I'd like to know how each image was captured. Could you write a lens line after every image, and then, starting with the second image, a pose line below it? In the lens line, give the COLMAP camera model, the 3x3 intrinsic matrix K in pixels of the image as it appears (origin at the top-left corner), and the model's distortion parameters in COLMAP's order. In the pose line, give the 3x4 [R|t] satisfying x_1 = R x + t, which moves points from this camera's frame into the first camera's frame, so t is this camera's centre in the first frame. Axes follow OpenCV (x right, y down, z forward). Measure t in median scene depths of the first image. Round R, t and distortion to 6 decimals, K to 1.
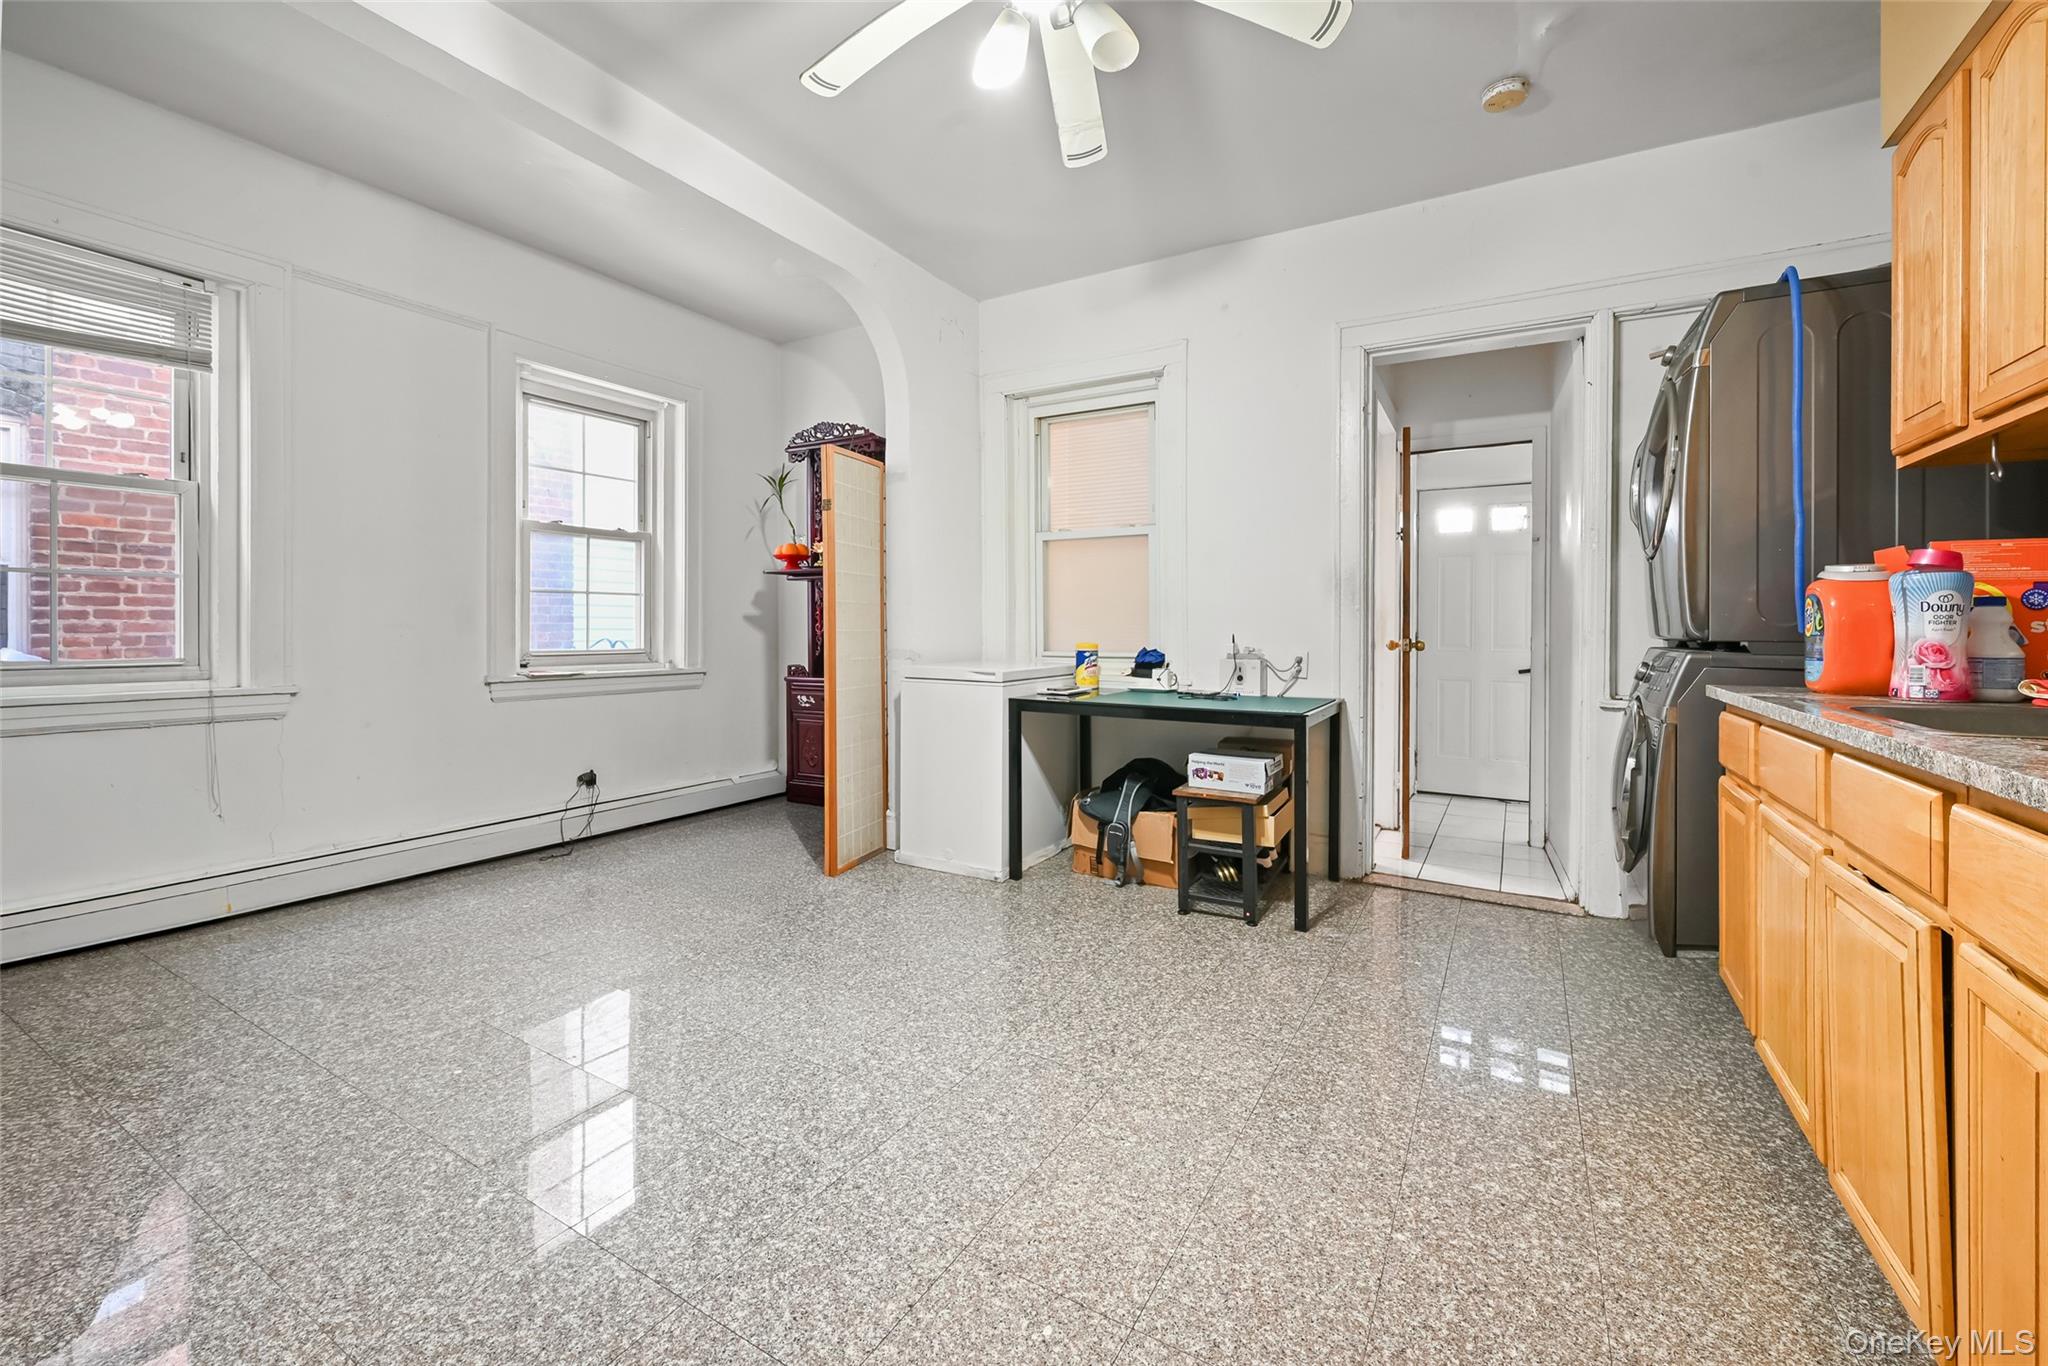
lens RADIAL K [[827.1, 0, 1016.0], [0, 827.1, 620.8], [0, 0, 1]] dist [0.001802, -0.000005]
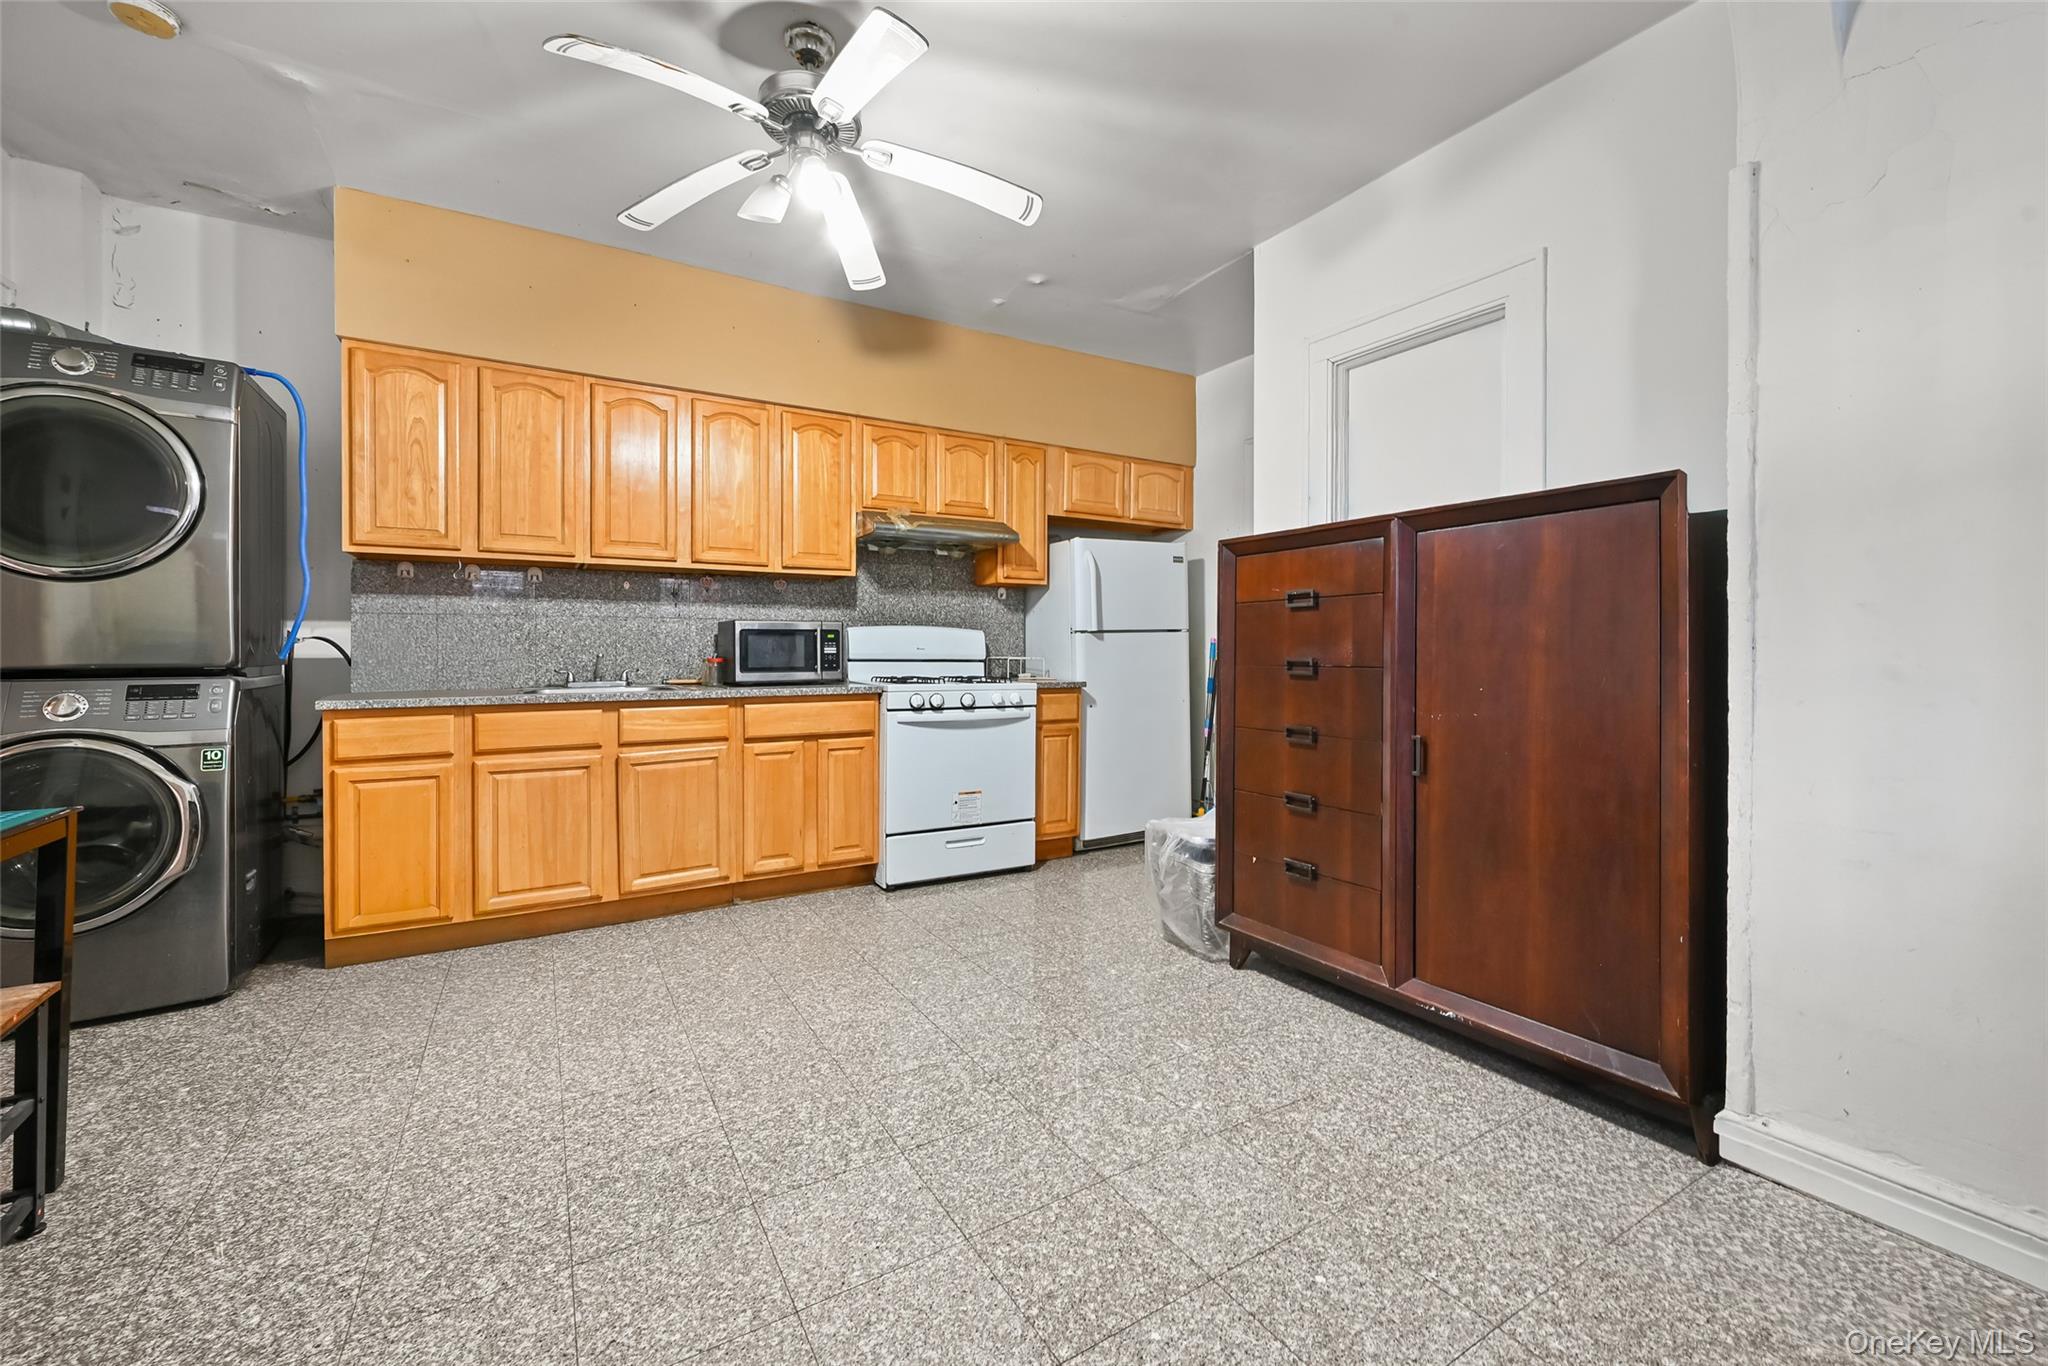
lens RADIAL K [[827.1, 0, 1026.5], [0, 827.1, 663.7], [0, 0, 1]] dist [0.001802, -0.000005]
pose [[-0.884683, -0.008929, 0.466107, -0.849458], [-0.004668, 0.999936, 0.010294, -0.004199], [-0.466169, 0.006931, -0.884668, 1.919827]]
